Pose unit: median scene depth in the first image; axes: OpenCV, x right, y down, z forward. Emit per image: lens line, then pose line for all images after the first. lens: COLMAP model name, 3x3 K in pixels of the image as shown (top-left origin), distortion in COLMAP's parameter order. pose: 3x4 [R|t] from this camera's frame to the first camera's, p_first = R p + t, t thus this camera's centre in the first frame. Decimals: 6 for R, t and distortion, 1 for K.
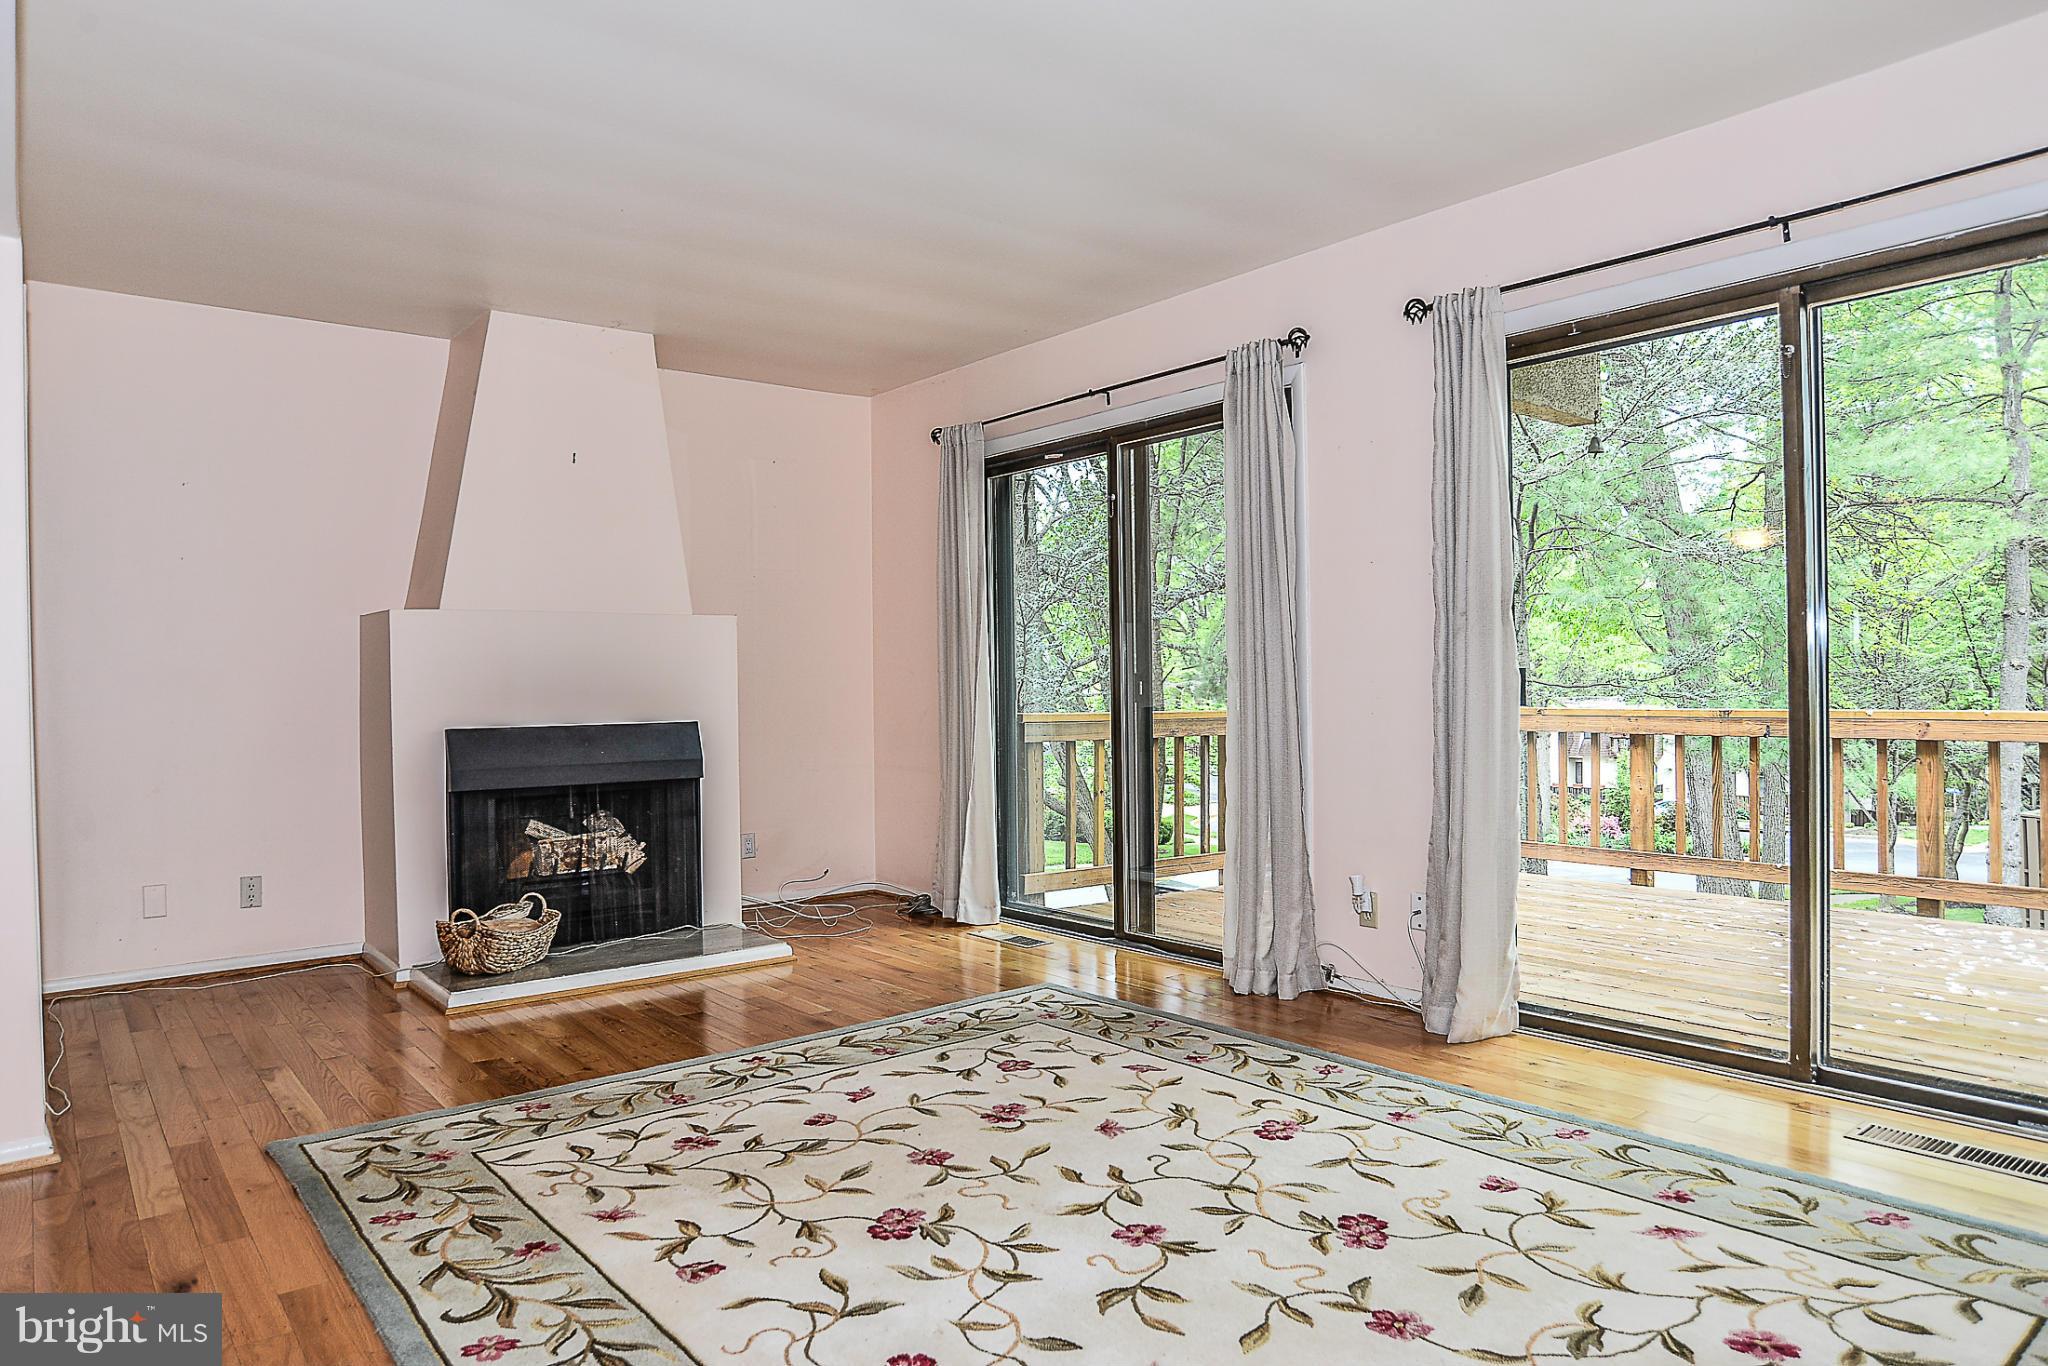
lens RADIAL K [[1278.2, 0, 1033.7], [0, 1278.2, 690.4], [0, 0, 1]] dist [-0.079462, 0.028510]
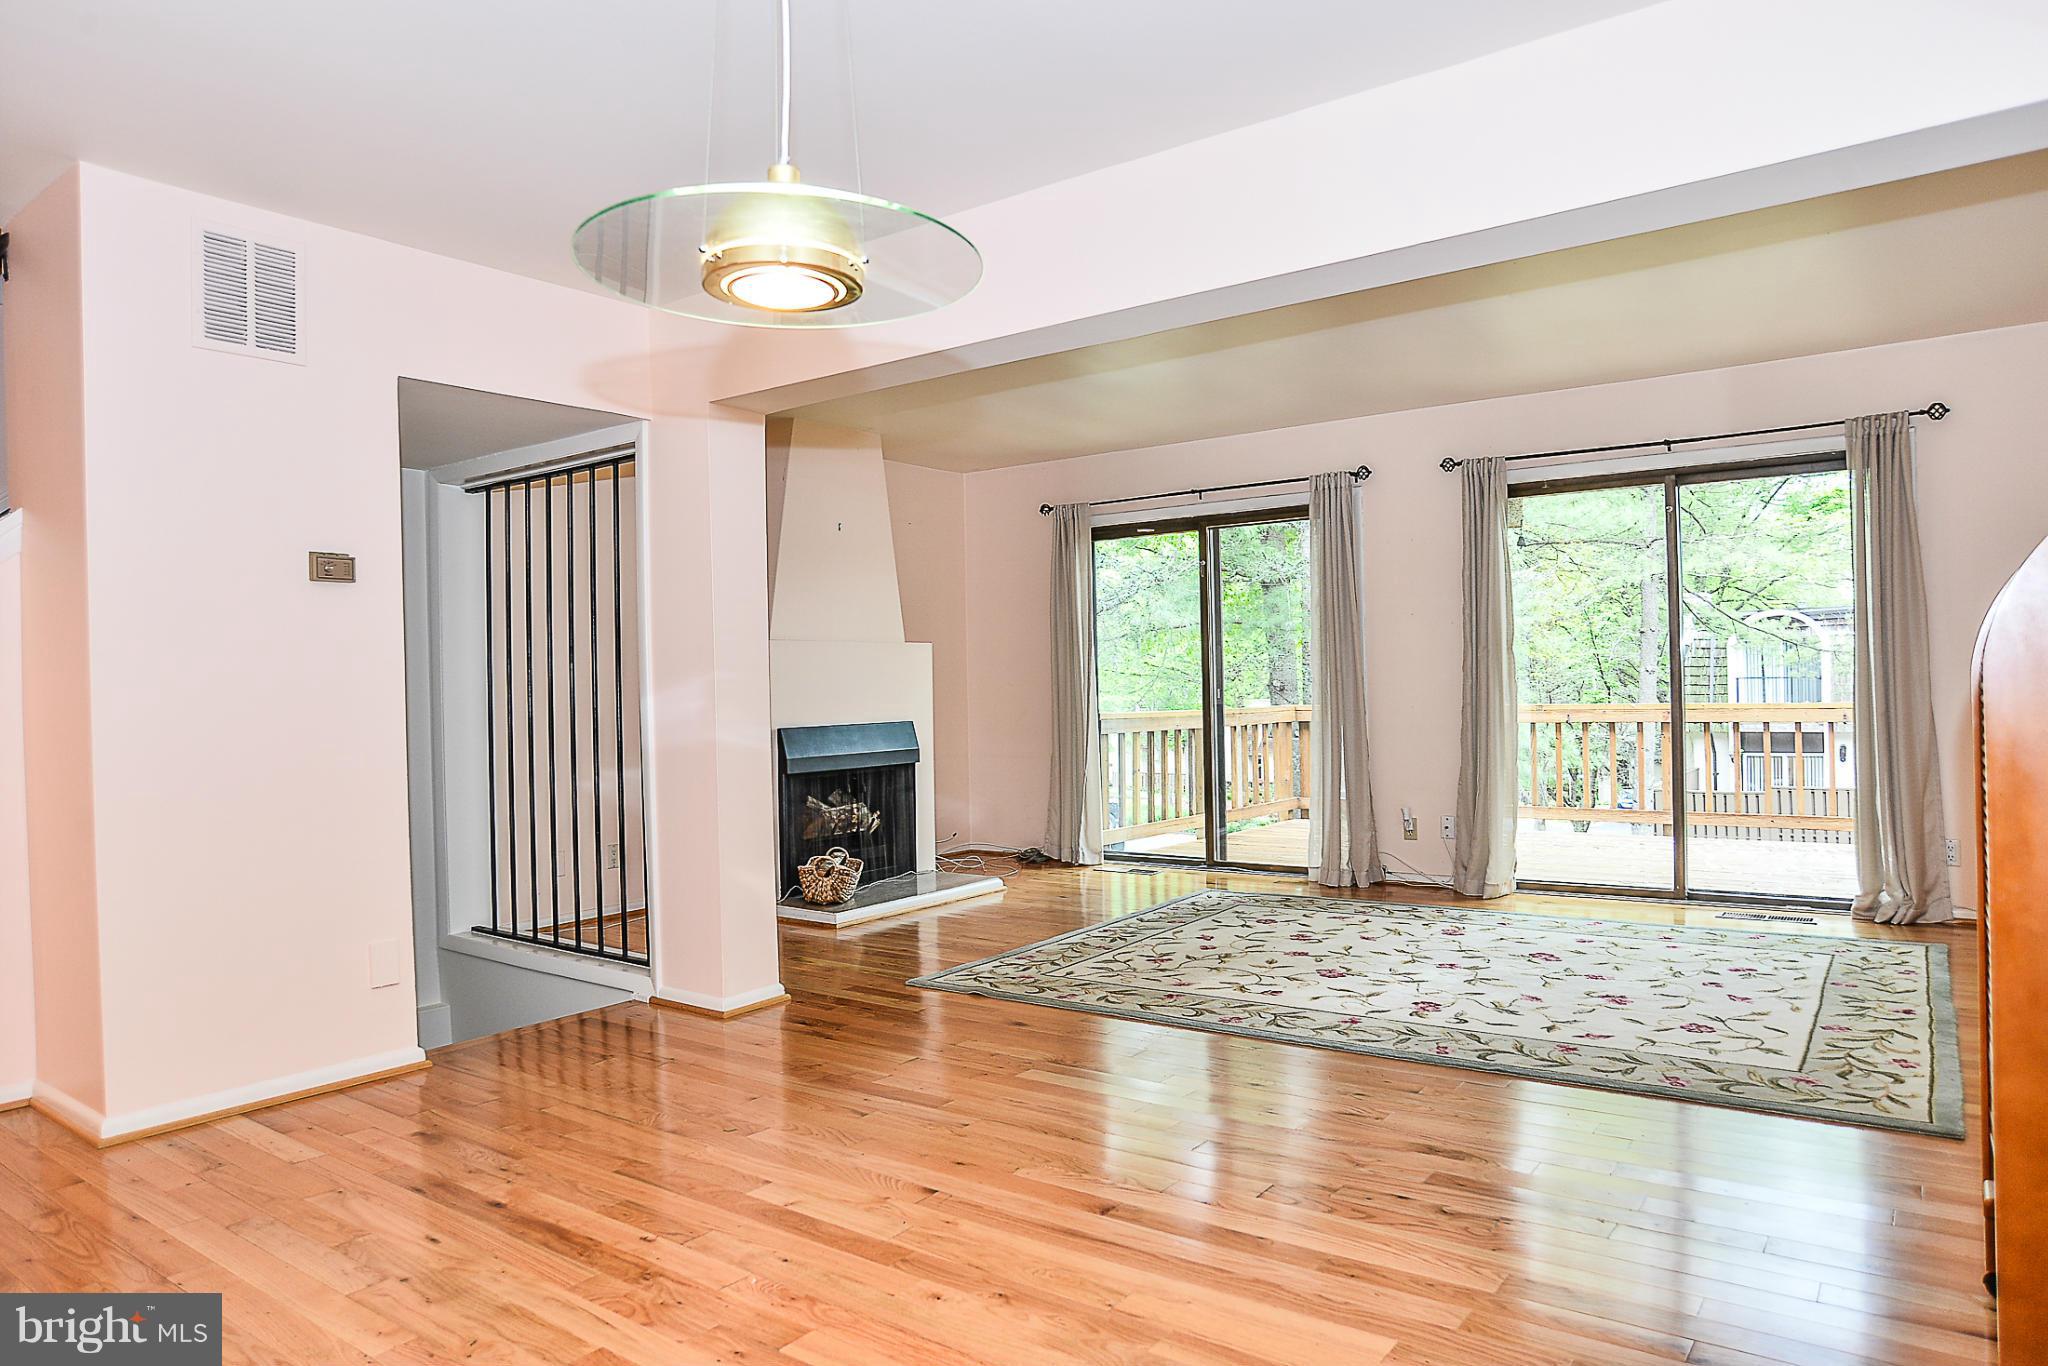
lens RADIAL K [[1278.2, 0, 1040.4], [0, 1278.2, 688.8], [0, 0, 1]] dist [-0.079462, 0.028510]
pose [[0.967316, -0.008372, 0.253437, -0.735575], [0.010083, 0.999934, -0.005454, -0.002442], [-0.253374, 0.007831, 0.967337, -0.546510]]
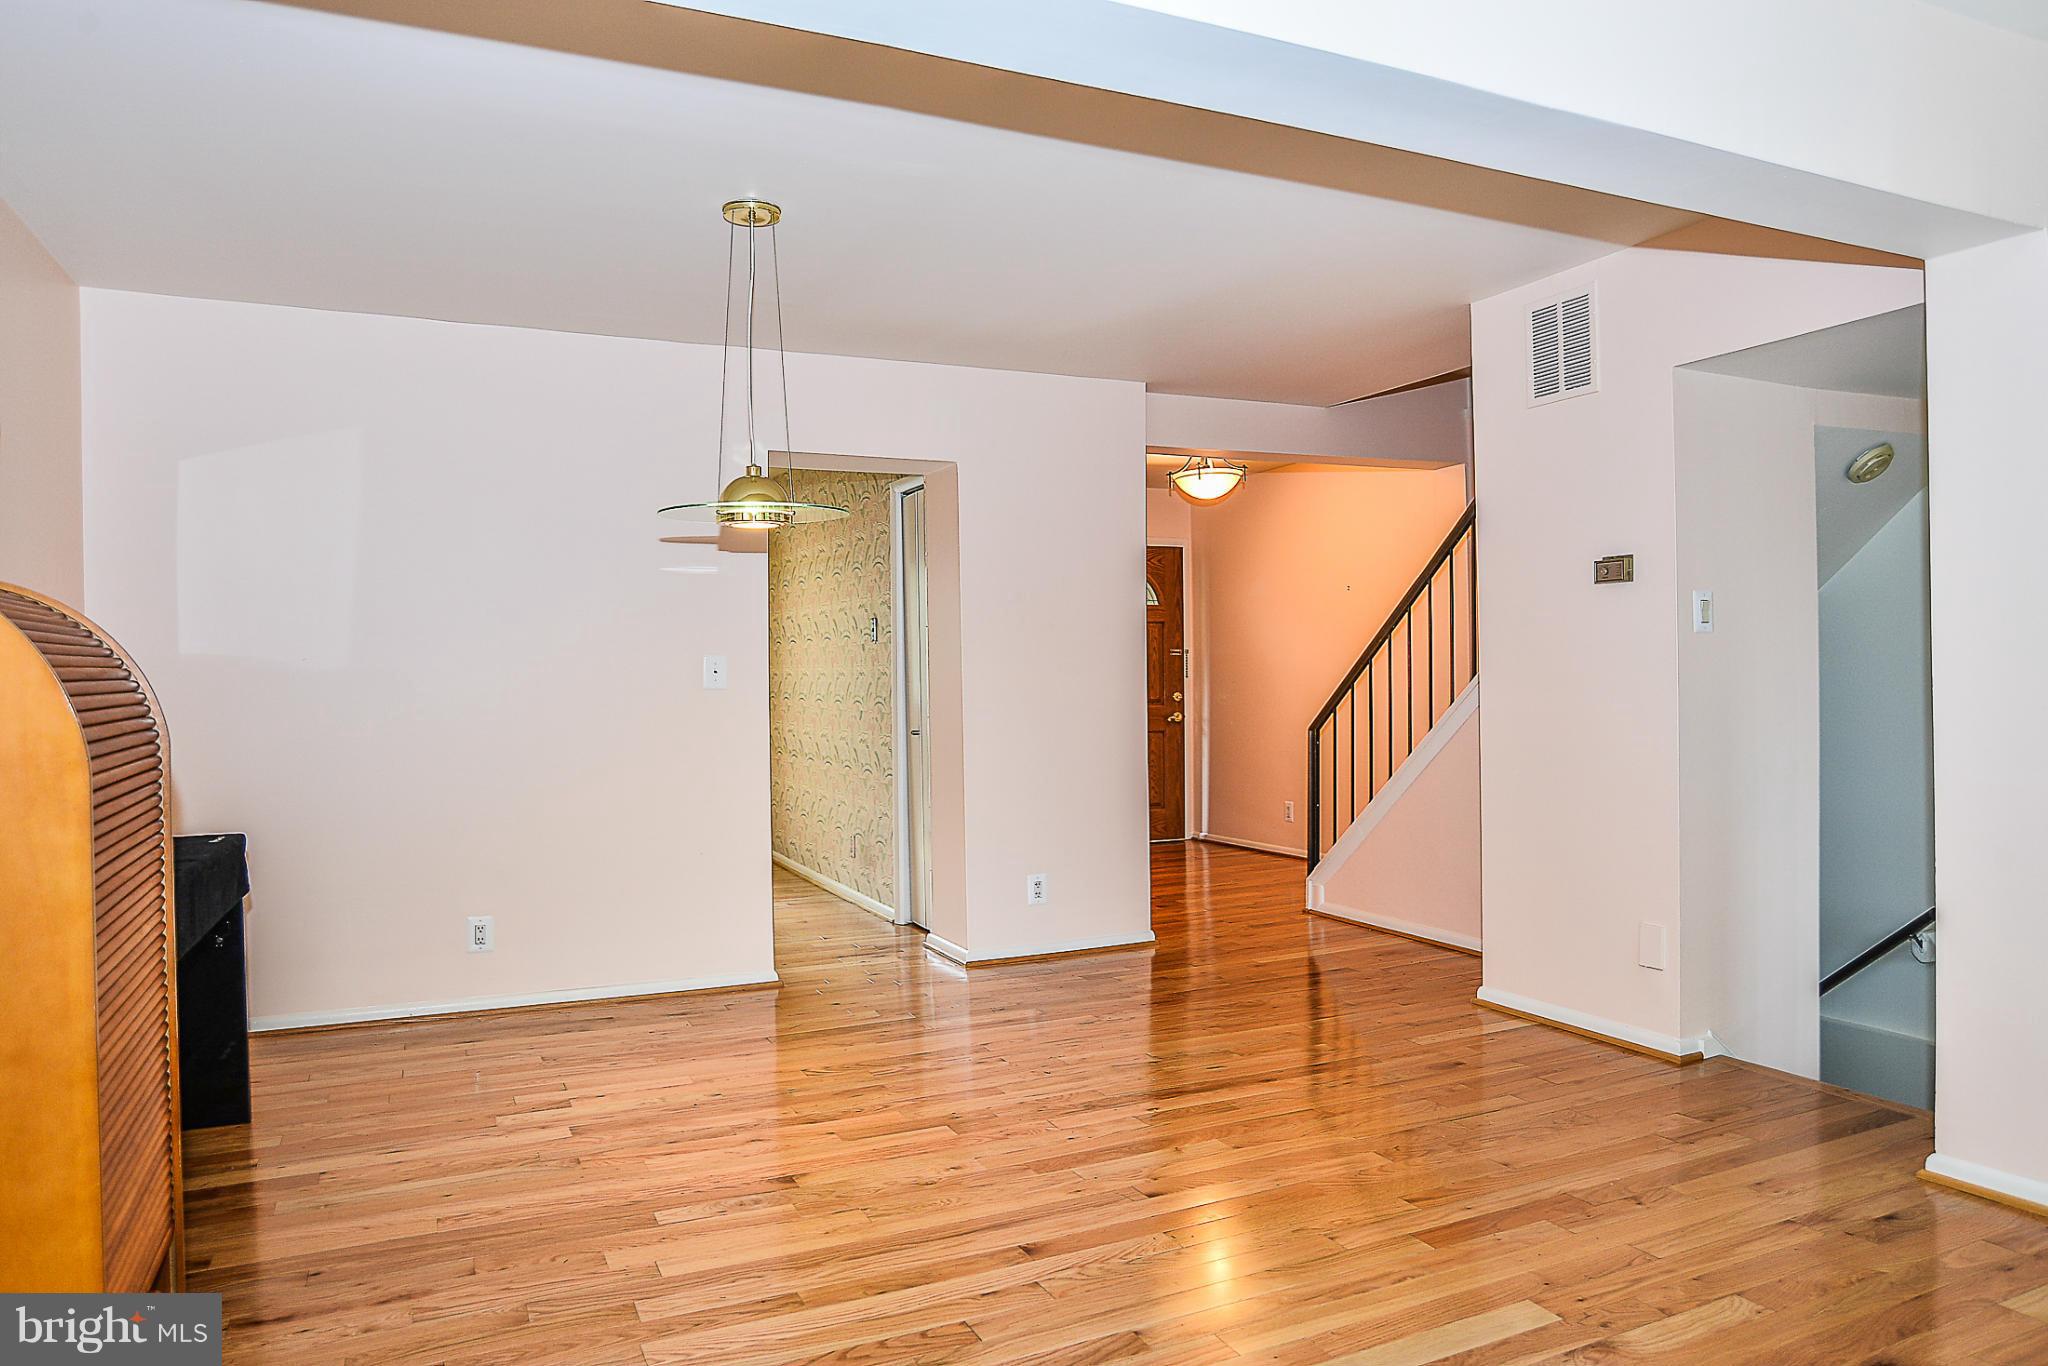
lens RADIAL K [[1344.2, 0, 1032.2], [0, 1344.2, 681.4], [0, 0, 1]] dist [-0.037419, 0.002103]
pose [[-0.240208, 0.021865, -0.970475, 0.279645], [0.018595, 0.999666, 0.017920, -0.045911], [0.970543, -0.013742, -0.240534, 0.401172]]
